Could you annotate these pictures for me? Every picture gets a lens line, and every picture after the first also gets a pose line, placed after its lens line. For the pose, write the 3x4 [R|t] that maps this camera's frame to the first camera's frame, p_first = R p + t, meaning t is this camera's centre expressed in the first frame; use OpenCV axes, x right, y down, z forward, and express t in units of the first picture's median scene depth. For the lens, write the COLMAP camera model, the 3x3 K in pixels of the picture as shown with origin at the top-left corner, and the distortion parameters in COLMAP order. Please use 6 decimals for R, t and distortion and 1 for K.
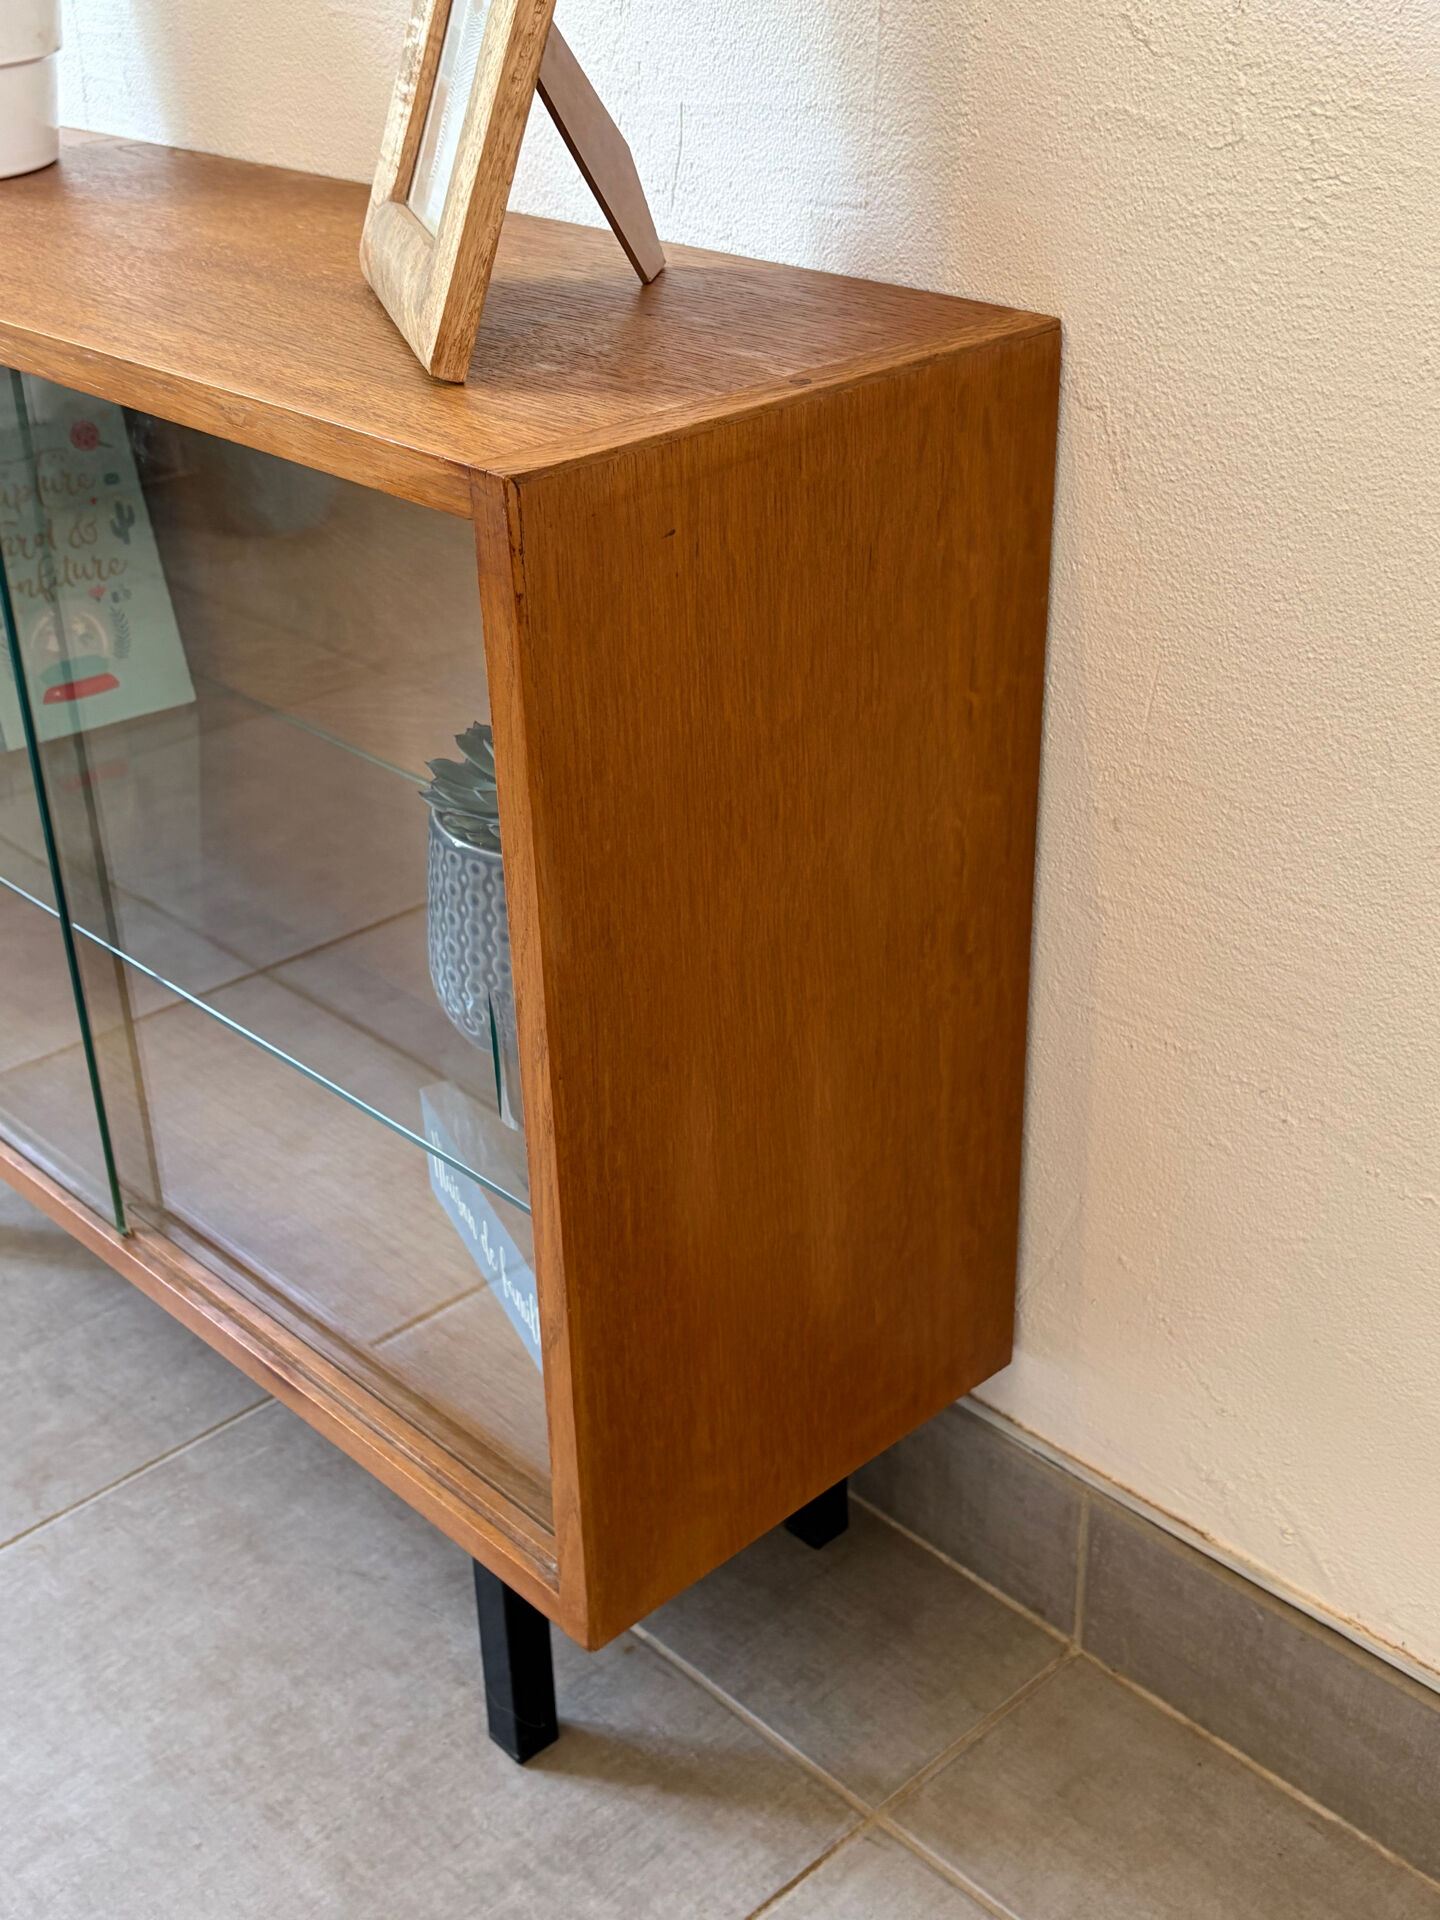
lens RADIAL K [[2277.3, 0, 720.0], [0, 2277.3, 960.0], [0, 0, 1]] dist [0.003375, -0.022893]
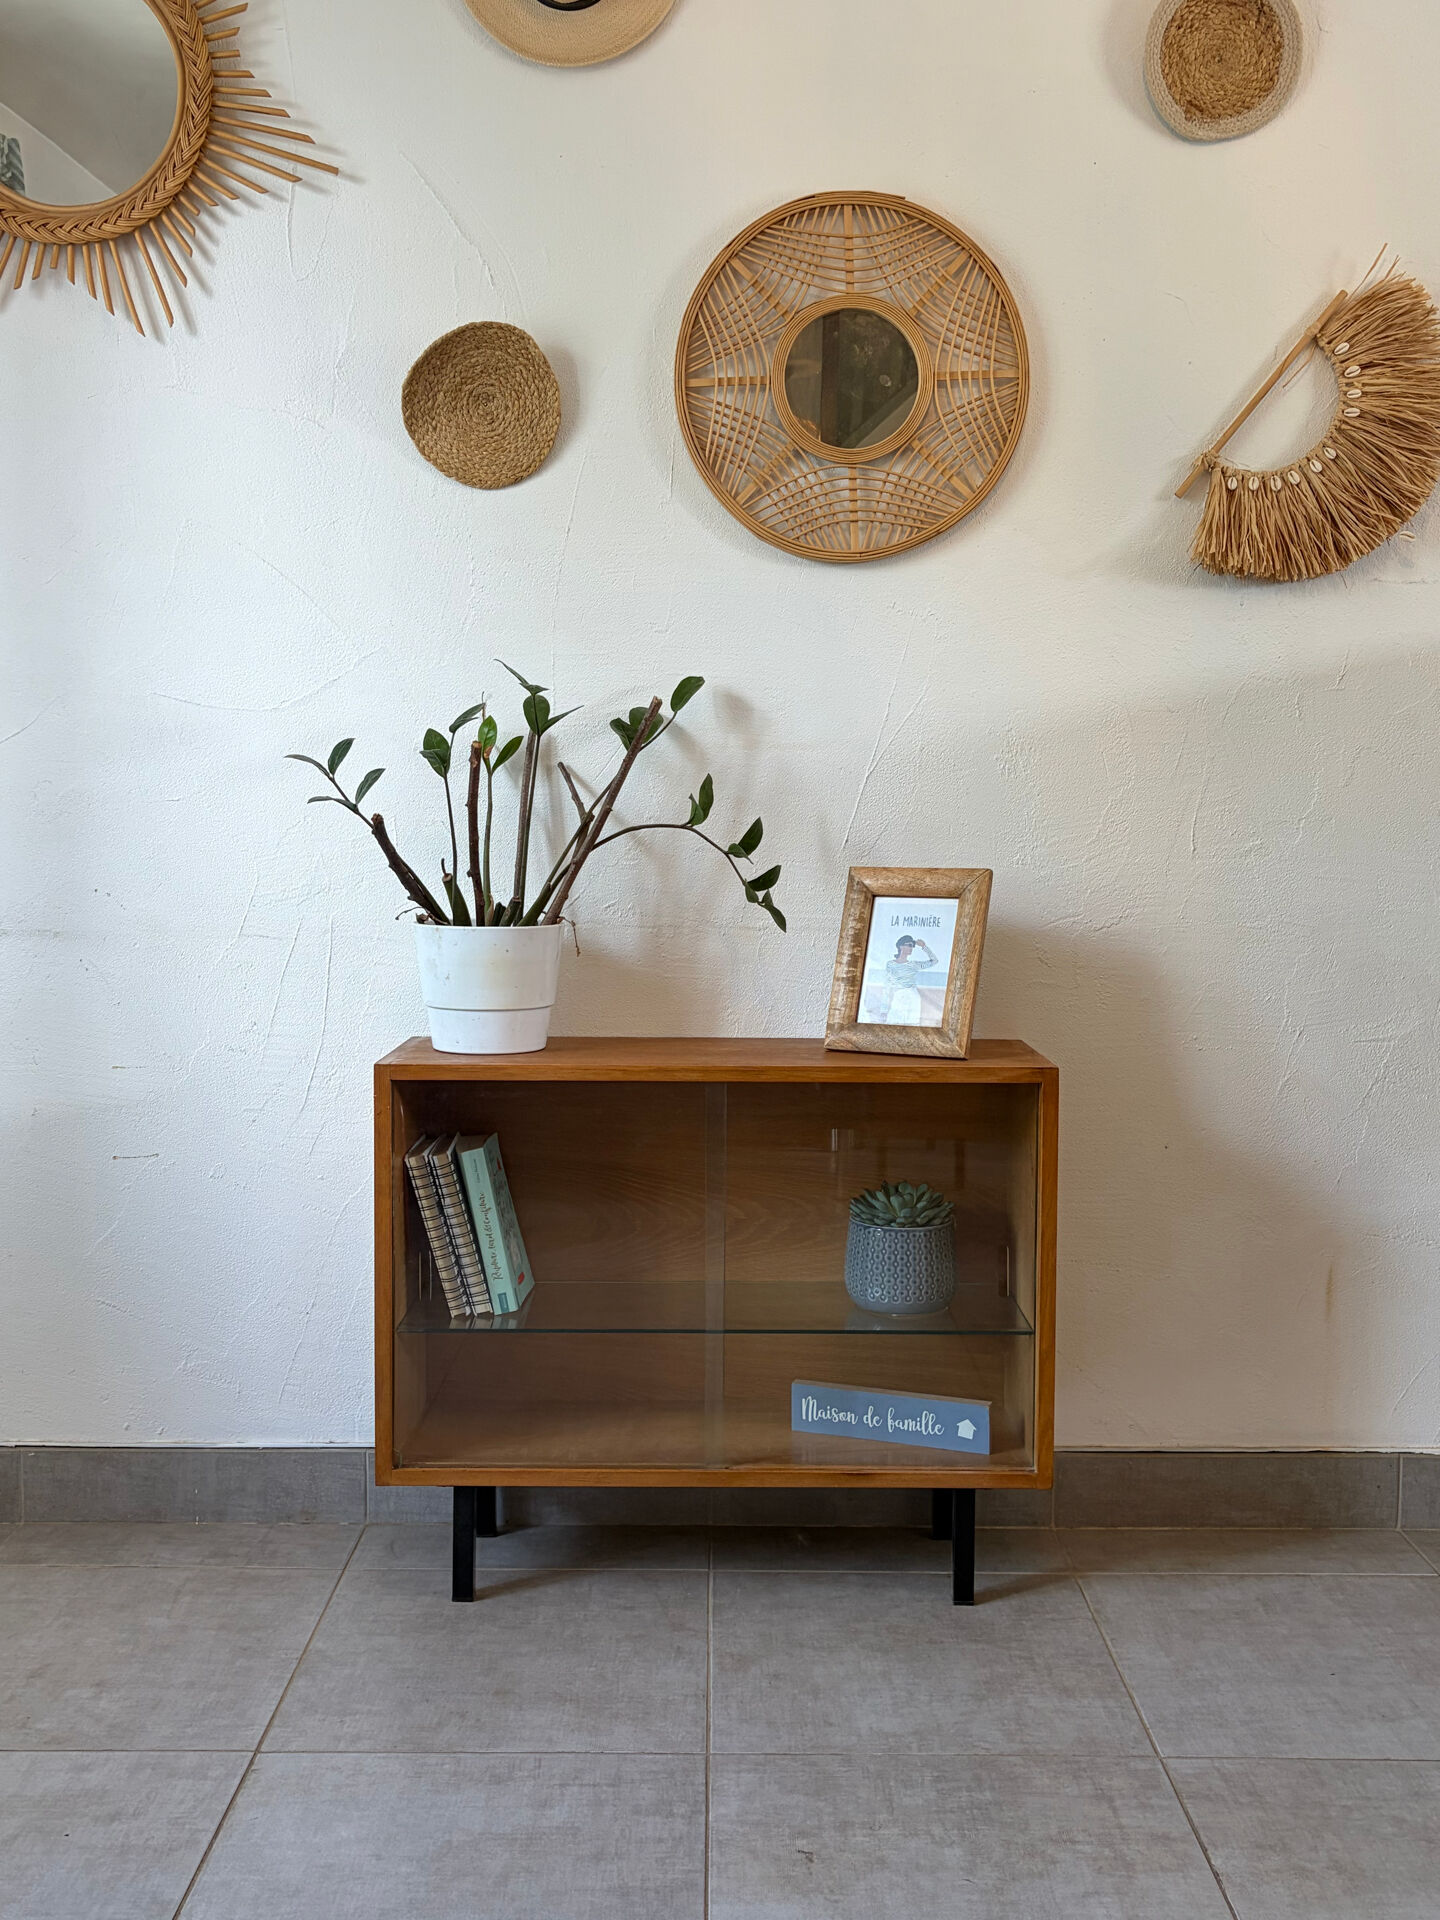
lens RADIAL K [[1863.4, 0, 714.3], [0, 1863.4, 976.1], [0, 0, 1]] dist [0.147299, -0.402444]
pose [[0.690375, -0.030594, 0.722804, -1.834909], [0.325225, 0.905582, -0.272304, 0.206927], [-0.646228, 0.423066, 0.635141, -0.444111]]
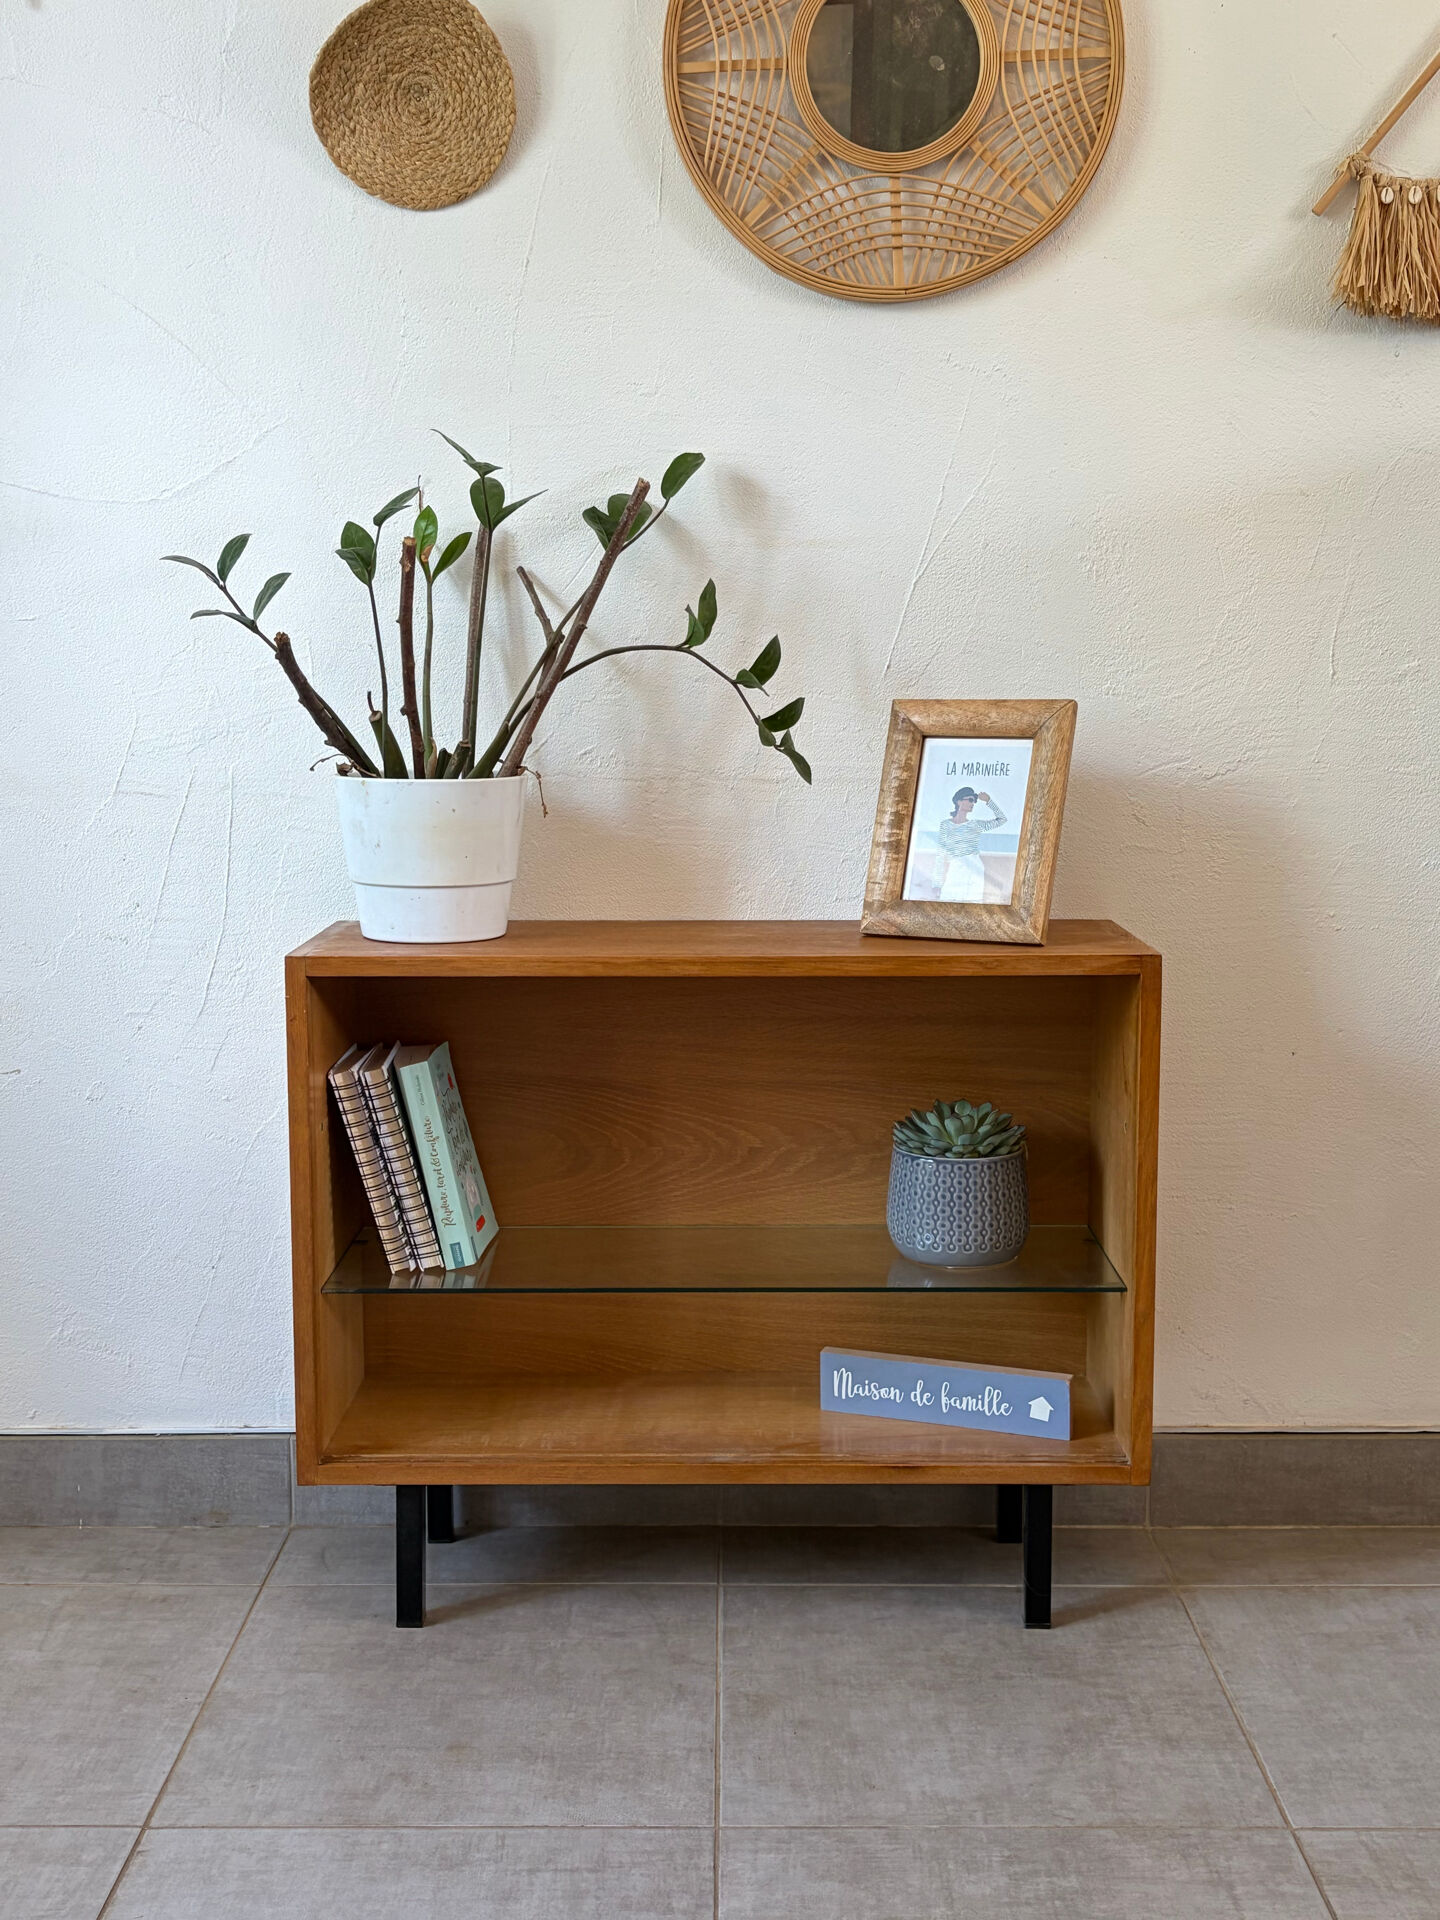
lens RADIAL K [[2184.8, 0, 720.0], [0, 2184.8, 960.0], [0, 0, 1]] dist [0.181054, -0.540027]
pose [[0.692759, -0.072901, 0.717475, -1.704892], [0.330411, 0.916401, -0.225915, 0.165819], [-0.641026, 0.393566, 0.658932, -0.337296]]
